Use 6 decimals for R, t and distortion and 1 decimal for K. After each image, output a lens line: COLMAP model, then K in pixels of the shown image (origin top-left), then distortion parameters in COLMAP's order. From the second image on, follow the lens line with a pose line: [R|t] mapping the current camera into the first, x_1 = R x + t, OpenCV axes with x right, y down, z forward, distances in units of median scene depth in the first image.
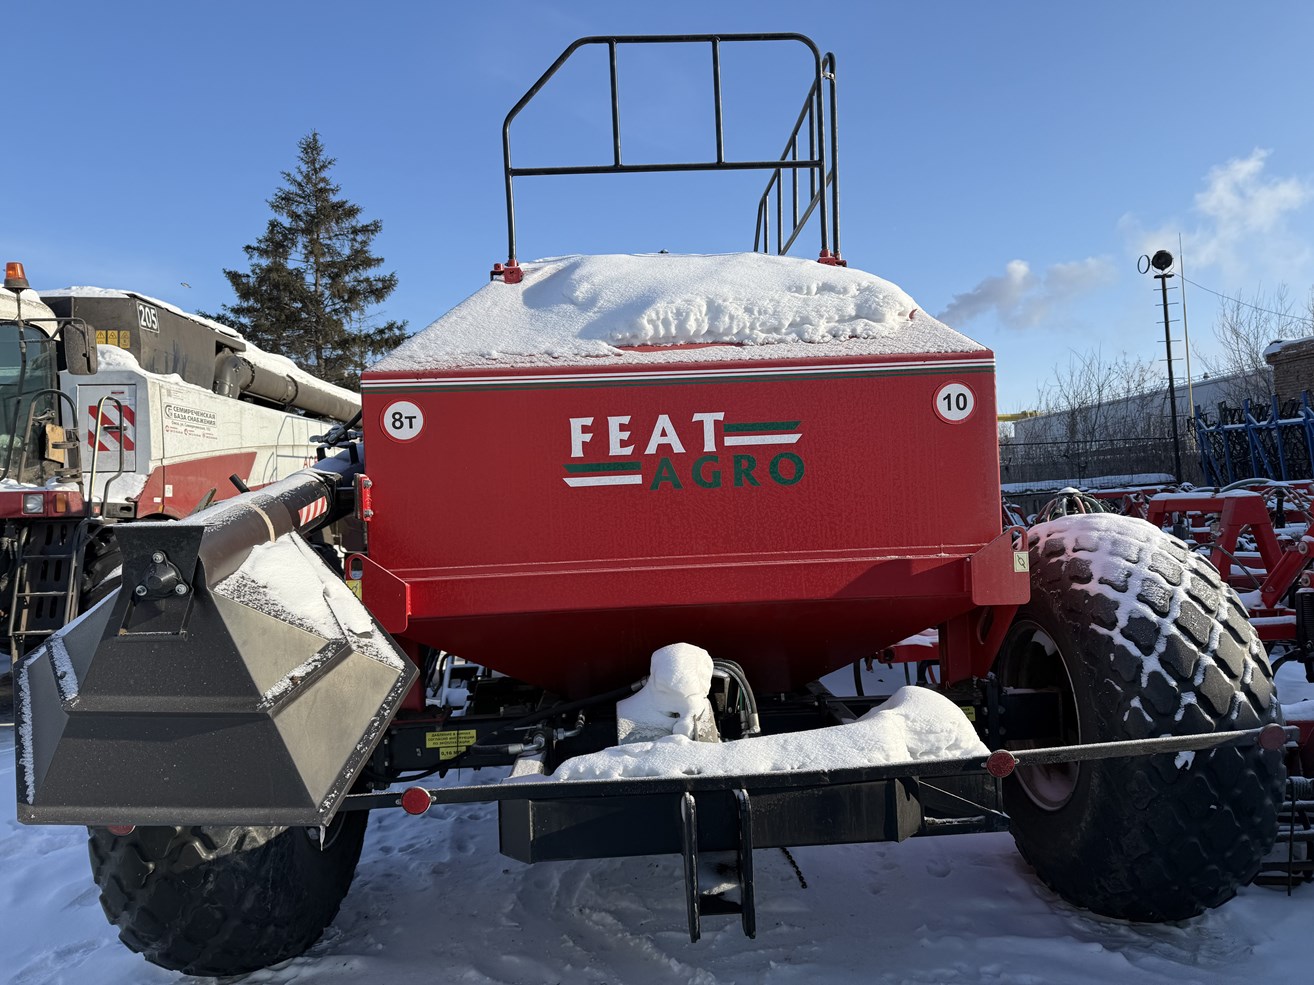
lens RADIAL K [[909.0, 0, 654.8], [0, 909.0, 485.5], [0, 0, 1]] dist [0.154142, -0.260780]
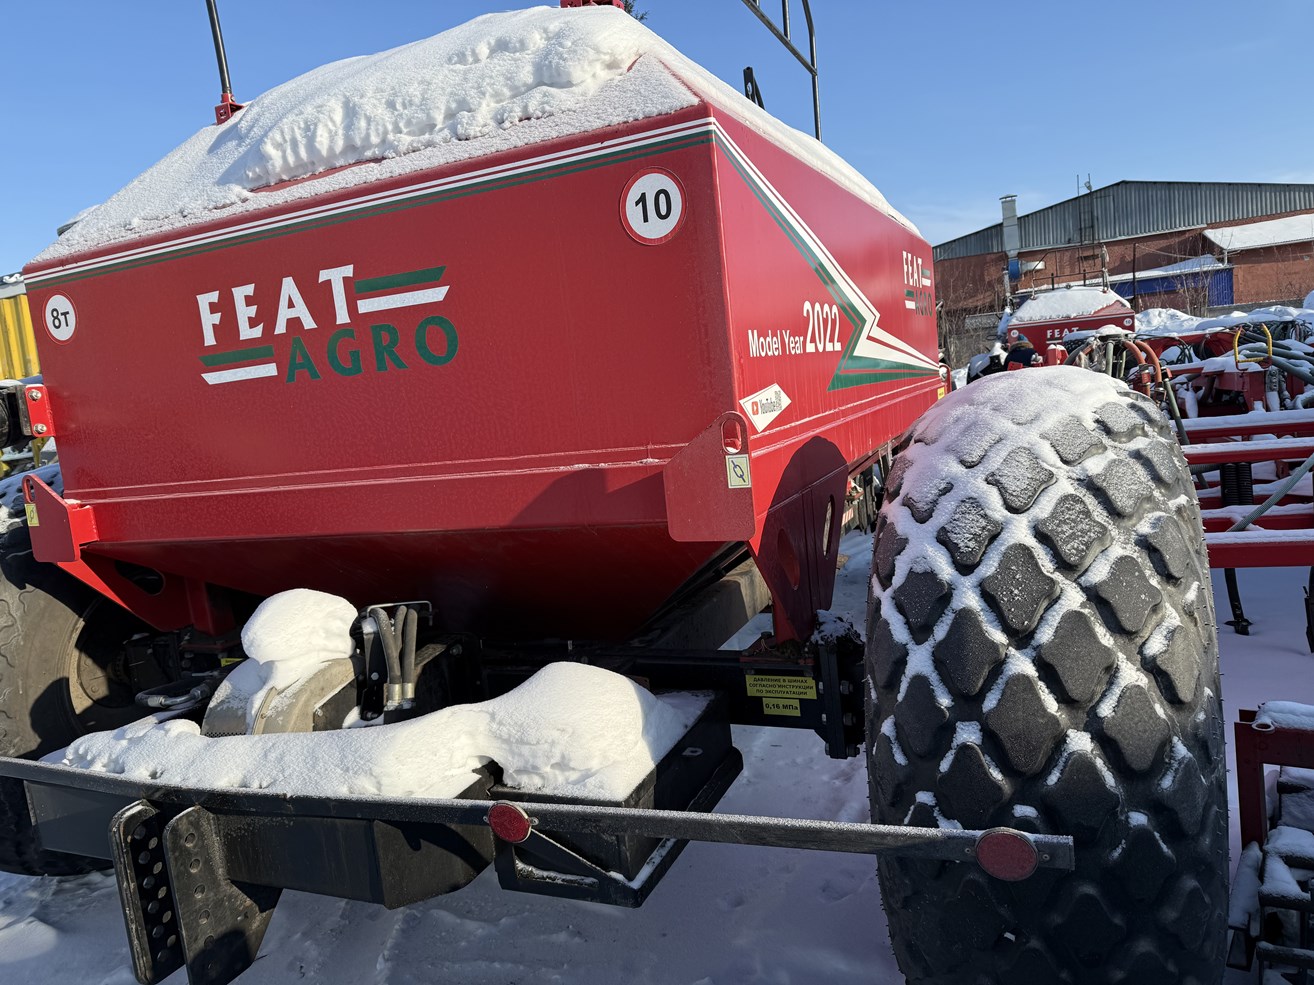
lens RADIAL K [[937.0, 0, 657.0], [0, 937.0, 492.5], [0, 0, 1]] dist [0.086497, -0.140360]
pose [[0.890987, -0.002697, -0.454020, 0.613598], [0.075534, 0.986928, 0.142368, 0.005980], [0.447701, -0.161142, 0.879544, 0.440375]]
